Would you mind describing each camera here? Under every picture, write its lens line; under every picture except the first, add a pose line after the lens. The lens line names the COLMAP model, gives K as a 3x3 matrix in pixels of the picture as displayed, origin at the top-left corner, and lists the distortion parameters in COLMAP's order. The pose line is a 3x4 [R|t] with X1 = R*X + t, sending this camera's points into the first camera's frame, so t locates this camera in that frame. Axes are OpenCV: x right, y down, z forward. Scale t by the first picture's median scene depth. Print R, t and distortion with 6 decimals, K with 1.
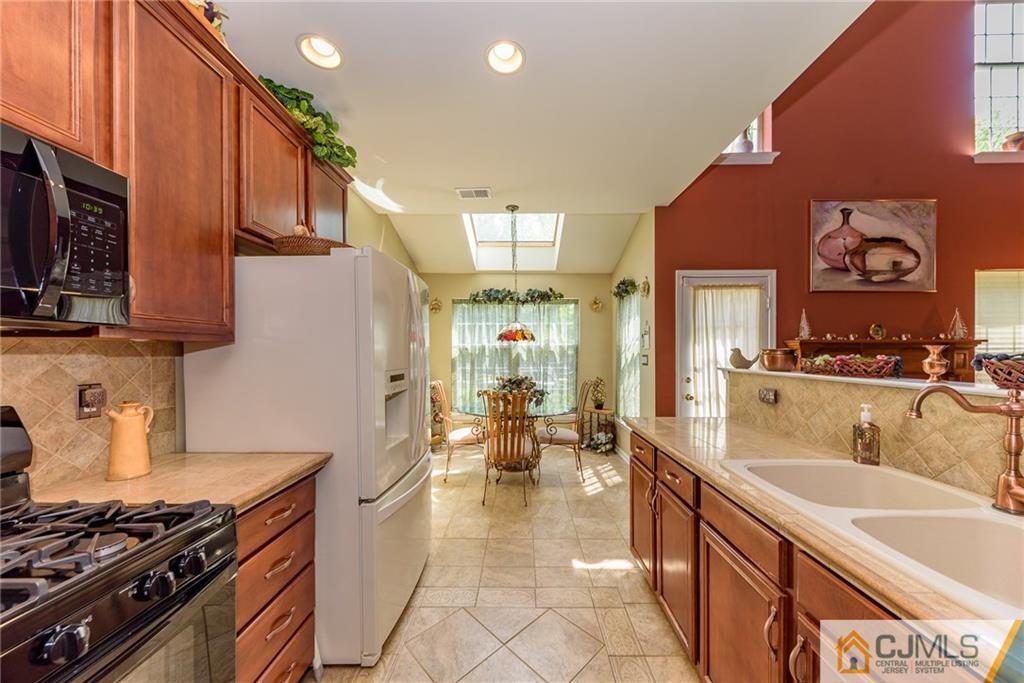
lens RADIAL K [[351.8, 0, 514.6], [0, 351.8, 351.7], [0, 0, 1]] dist [0.013348, -0.005546]
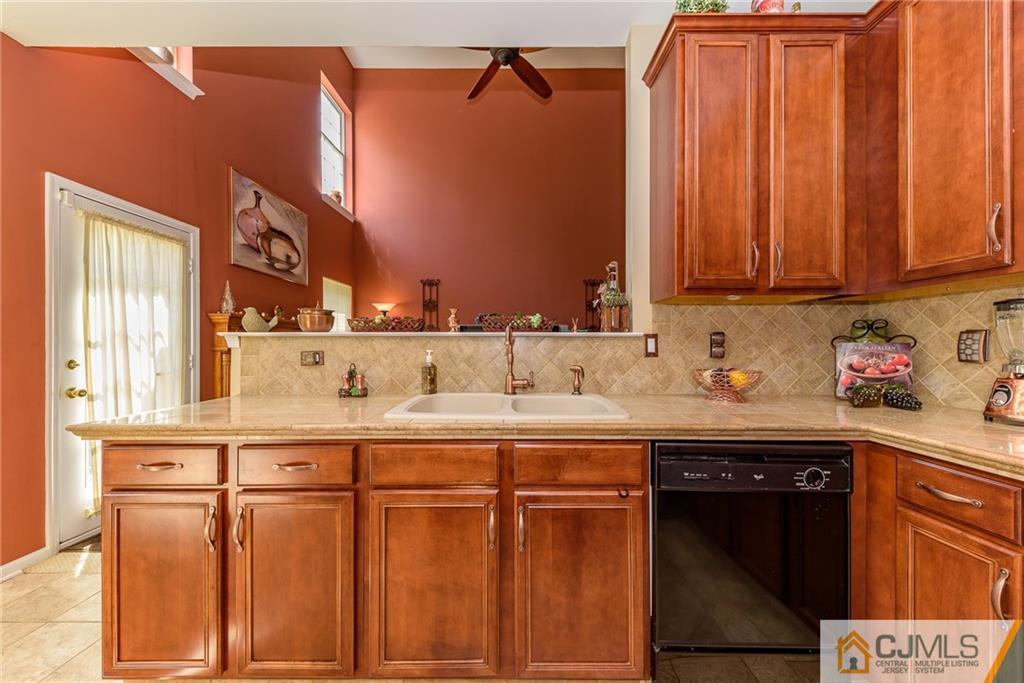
lens RADIAL K [[356.4, 0, 515.3], [0, 356.4, 345.4], [0, 0, 1]] dist [0.014598, -0.005645]
pose [[-0.015963, 0.002907, 0.999868, -0.130798], [0.001278, 0.999995, -0.002887, 0.051070], [-0.999872, 0.001232, -0.015966, 0.260590]]
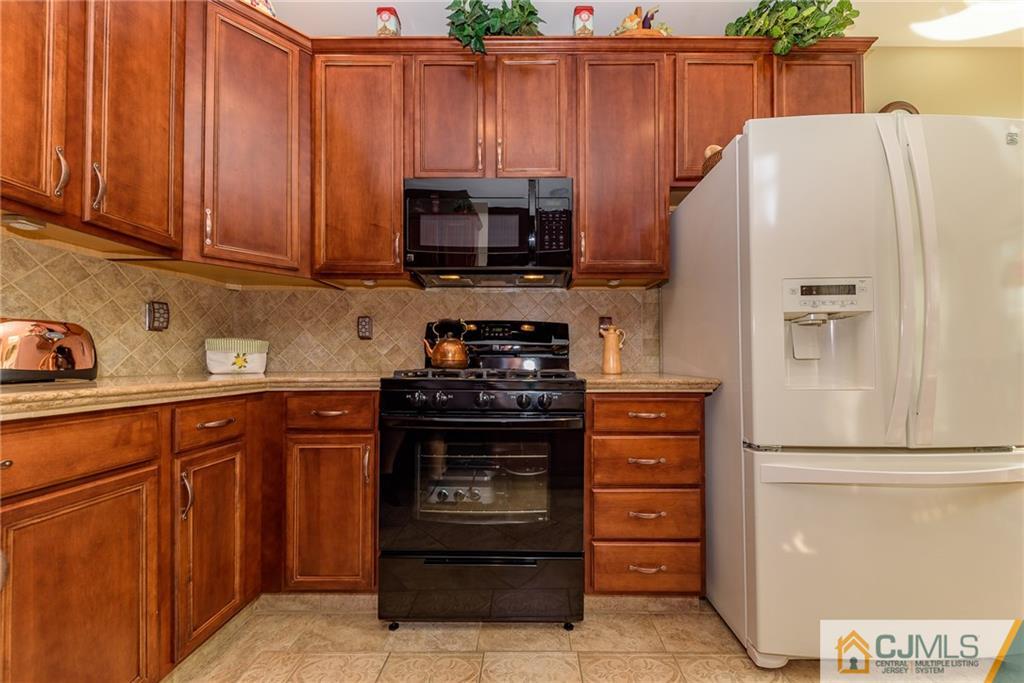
lens RADIAL K [[360.6, 0, 530.1], [0, 360.6, 356.9], [0, 0, 1]] dist [0.011432, -0.005879]
pose [[0.006111, -0.005885, -0.999964, 0.172186], [-0.002228, 0.999980, -0.005898, 0.102756], [0.999979, 0.002264, 0.006098, 0.226546]]
